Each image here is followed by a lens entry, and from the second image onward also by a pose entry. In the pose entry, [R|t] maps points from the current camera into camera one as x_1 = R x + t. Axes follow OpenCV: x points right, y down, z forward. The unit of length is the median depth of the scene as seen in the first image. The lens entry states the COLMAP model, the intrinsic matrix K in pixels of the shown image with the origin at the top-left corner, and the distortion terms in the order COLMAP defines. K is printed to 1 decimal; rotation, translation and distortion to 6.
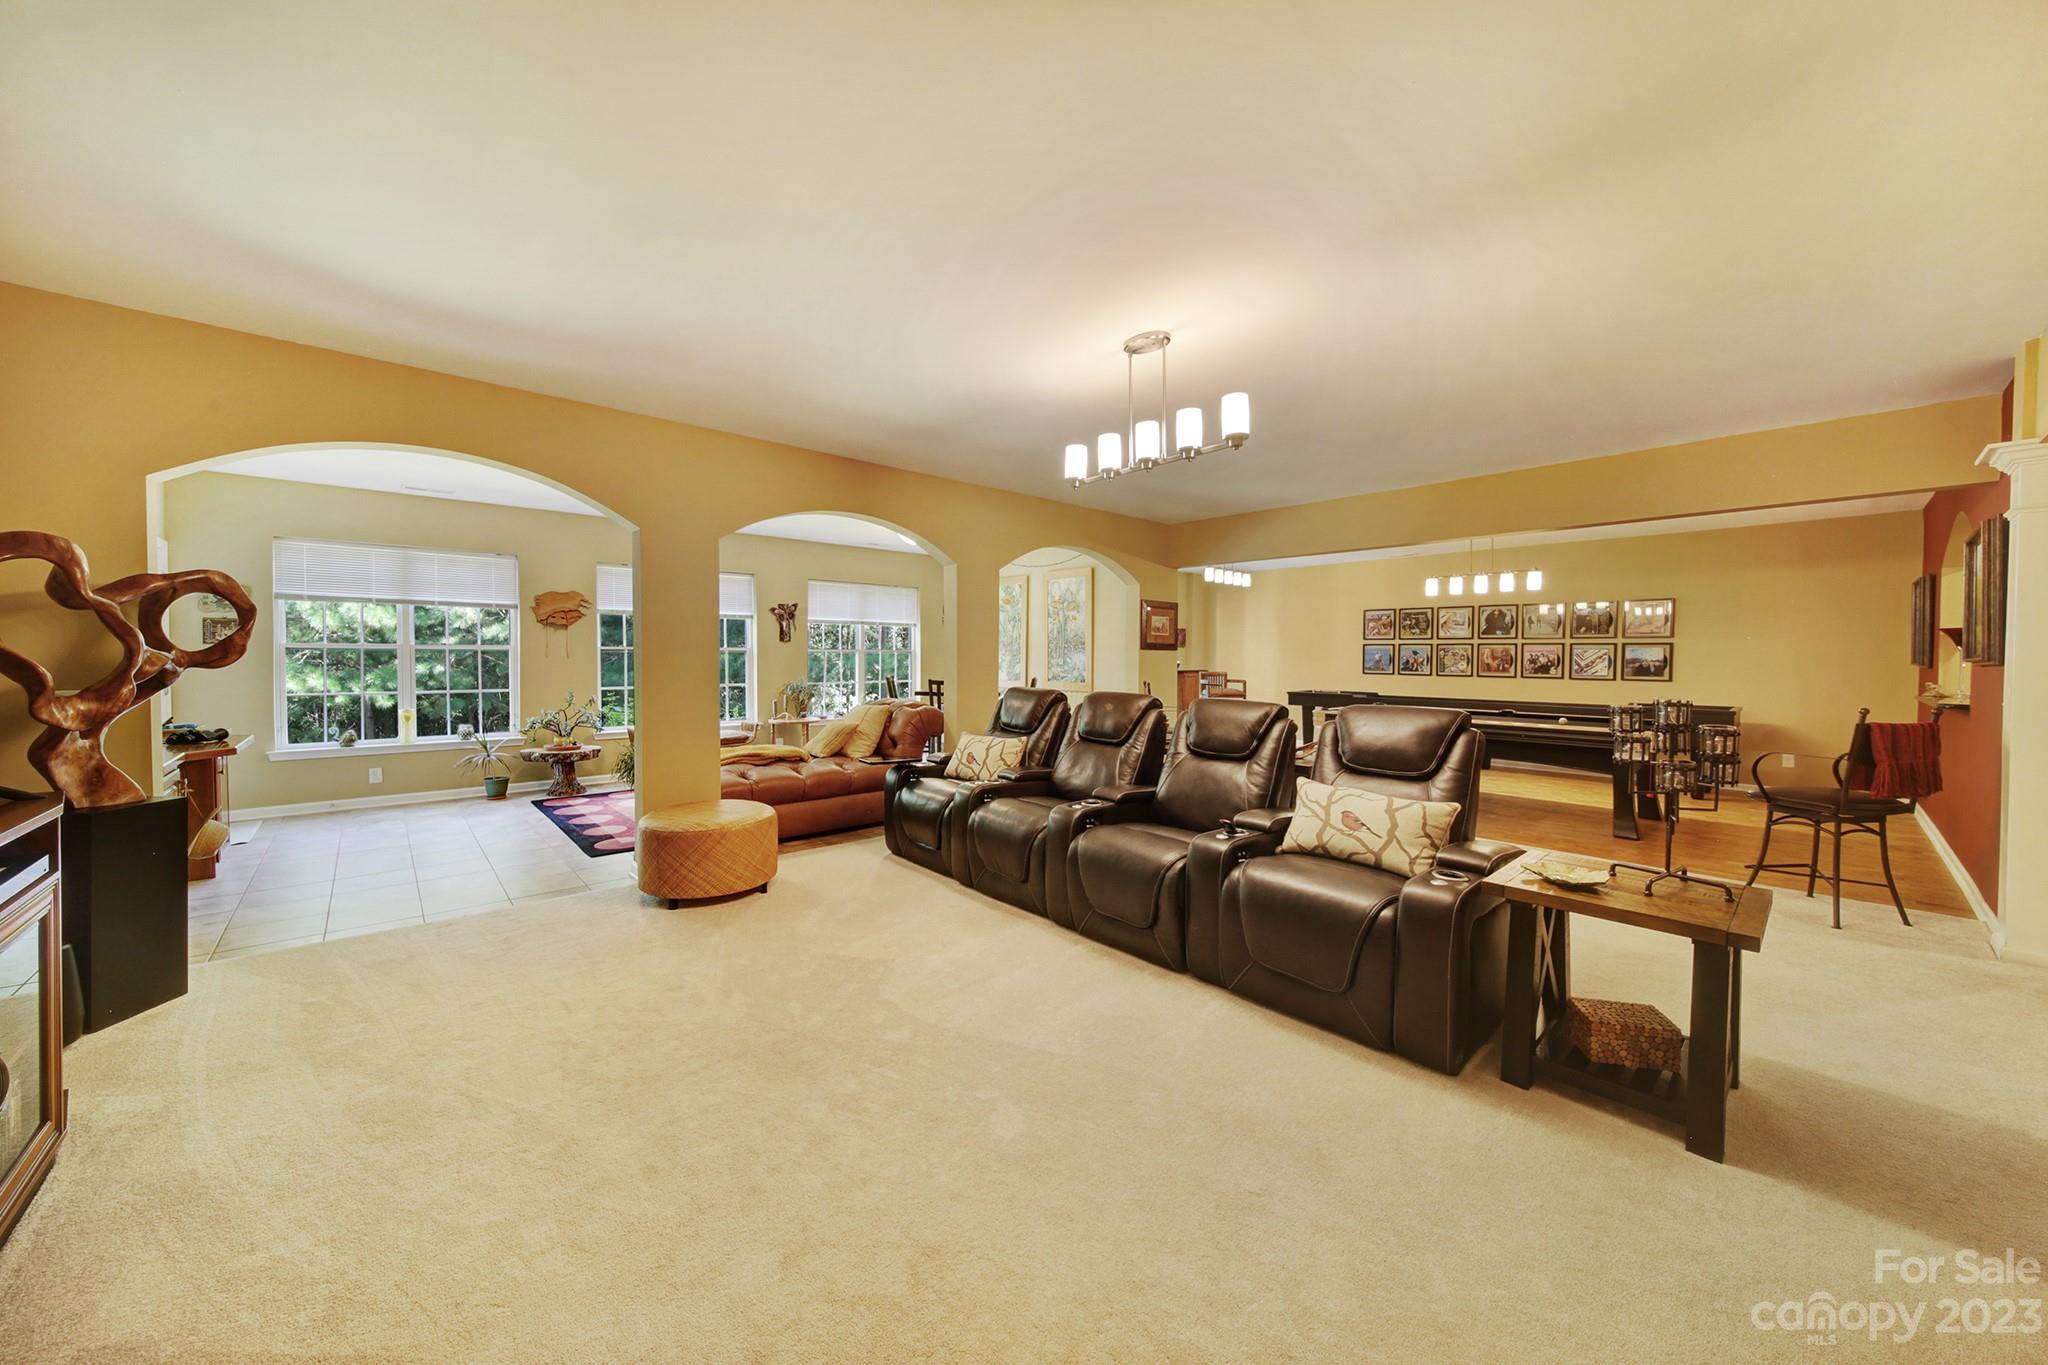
lens RADIAL K [[717.5, 0, 1022.6], [0, 717.5, 670.5], [0, 0, 1]] dist [-0.000615, -0.001519]
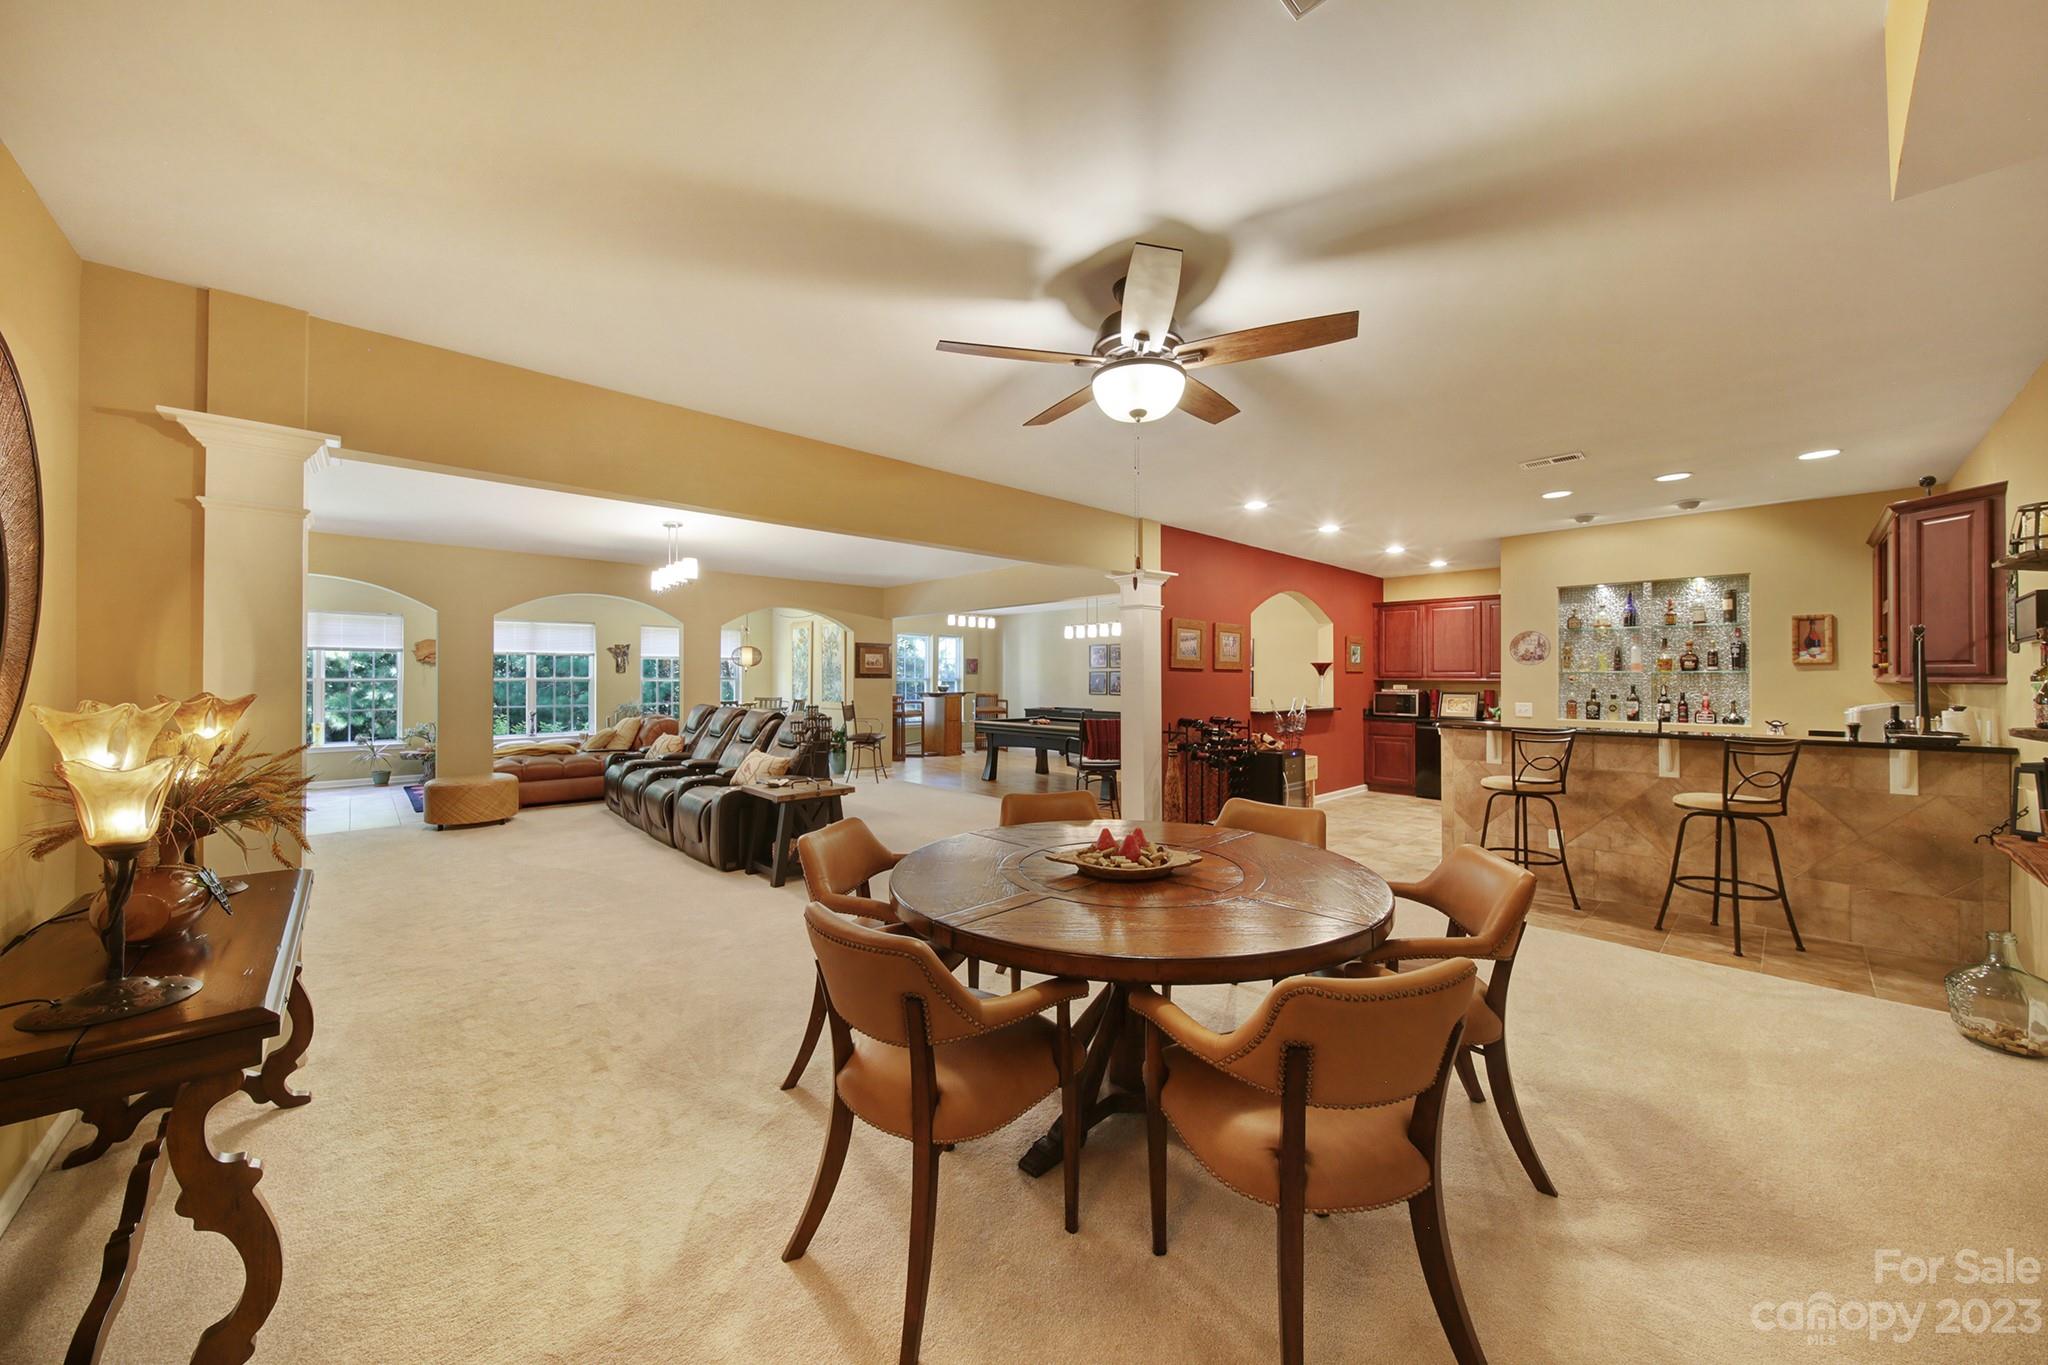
lens RADIAL K [[717.5, 0, 1027.2], [0, 717.5, 679.8], [0, 0, 1]] dist [-0.000615, -0.001519]
pose [[0.999880, -0.006266, 0.014198, 0.474140], [0.006531, 0.999803, -0.018726, 0.002312], [-0.014078, 0.018816, 0.999724, -0.398463]]
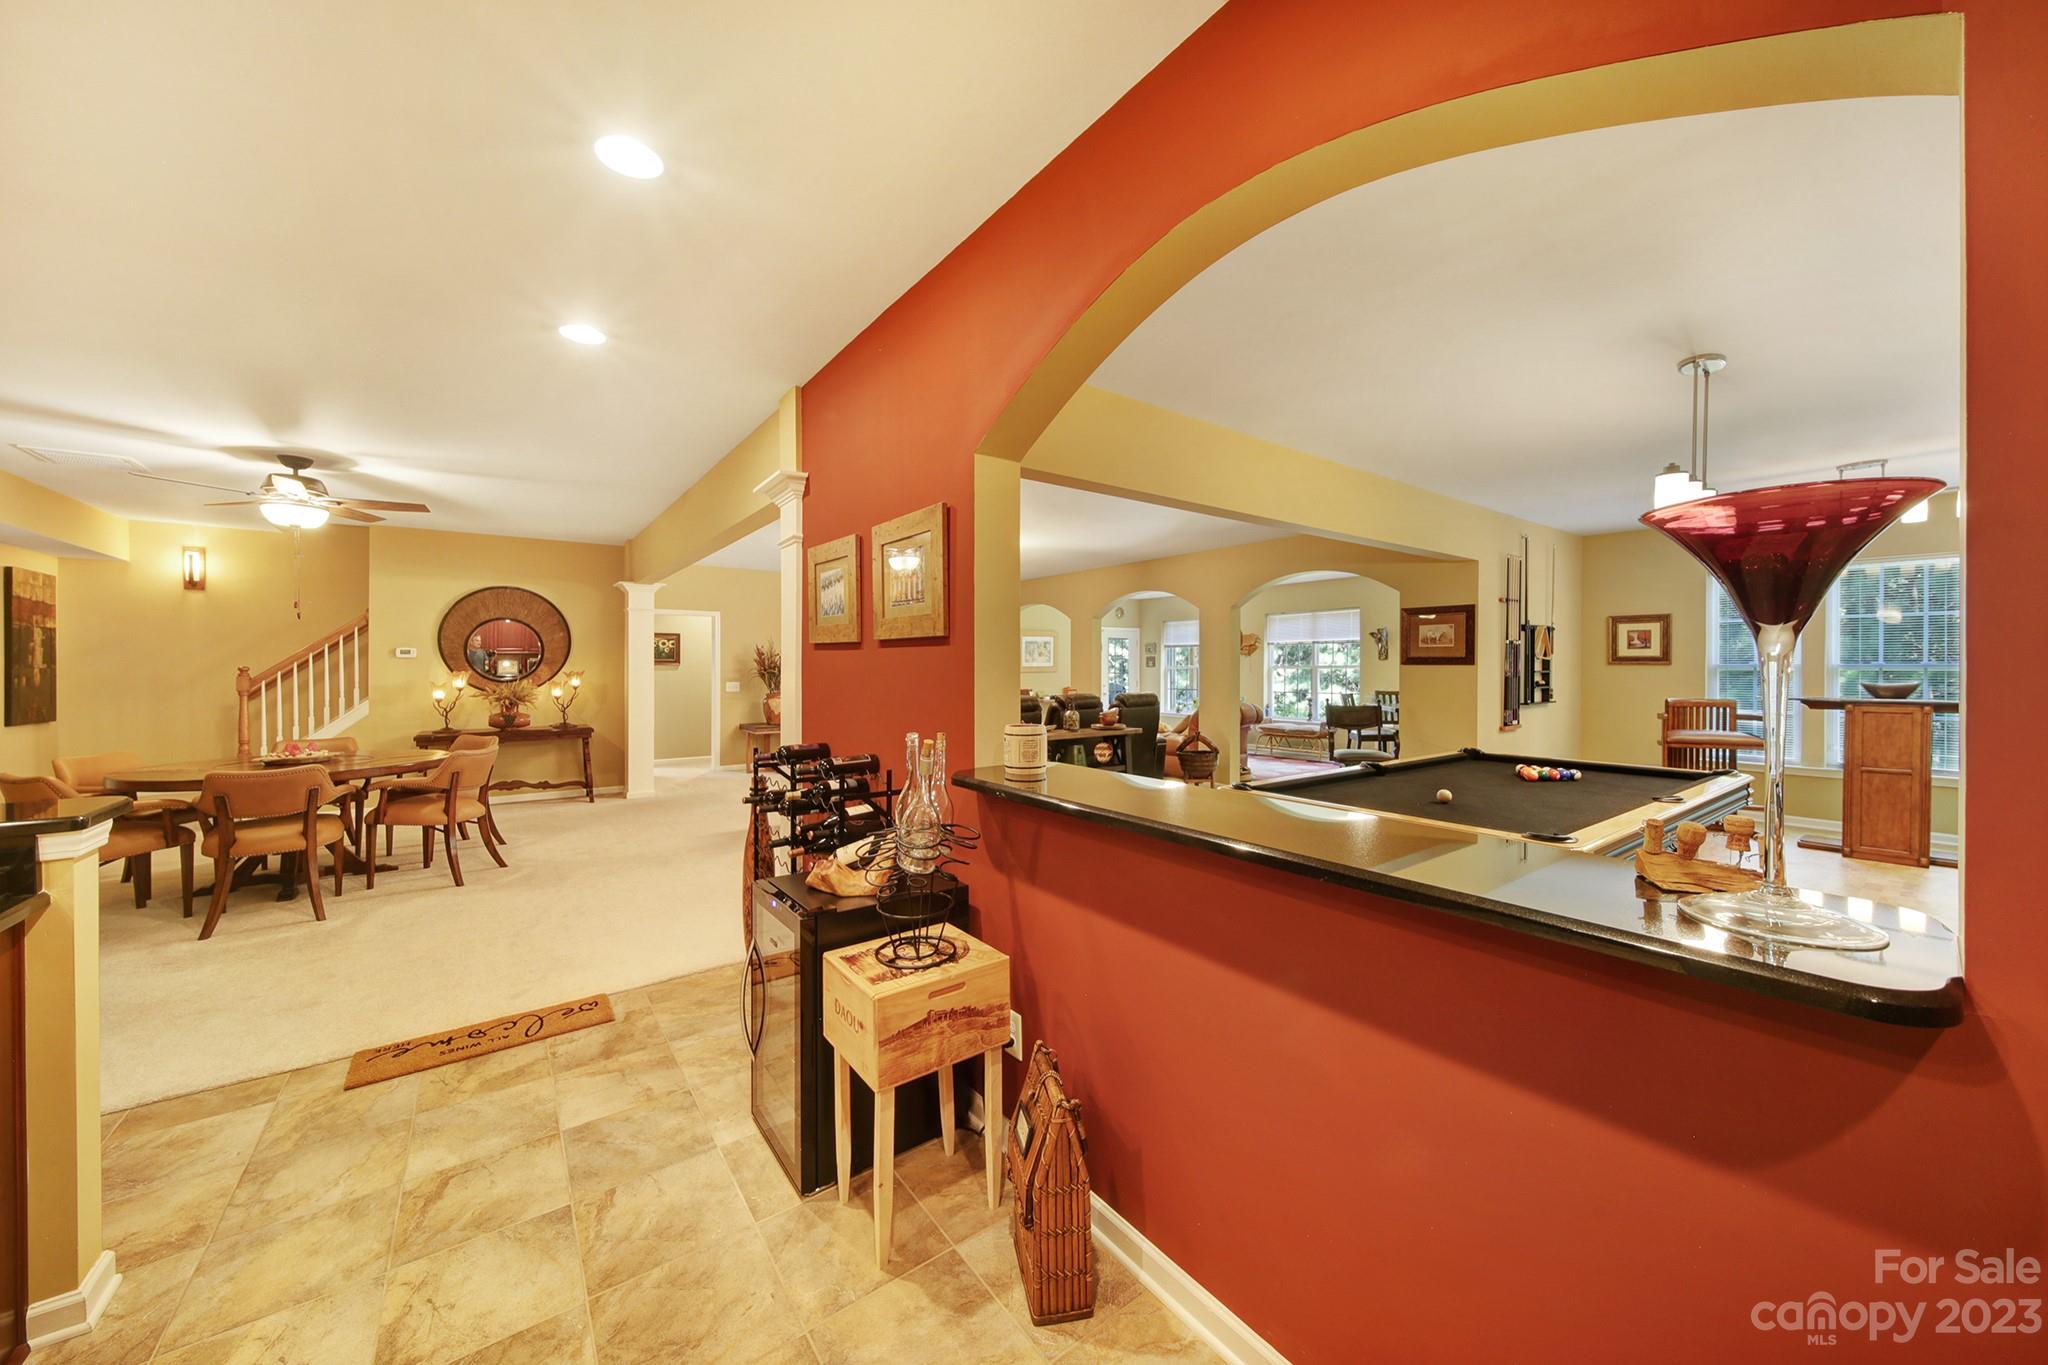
lens RADIAL K [[717.5, 0, 1020.0], [0, 717.5, 677.6], [0, 0, 1]] dist [-0.000615, -0.001519]
pose [[-0.095963, 0.008089, -0.995352, 1.076812], [-0.020432, 0.999740, 0.010095, -0.012349], [0.995175, 0.021306, -0.095773, 0.605516]]
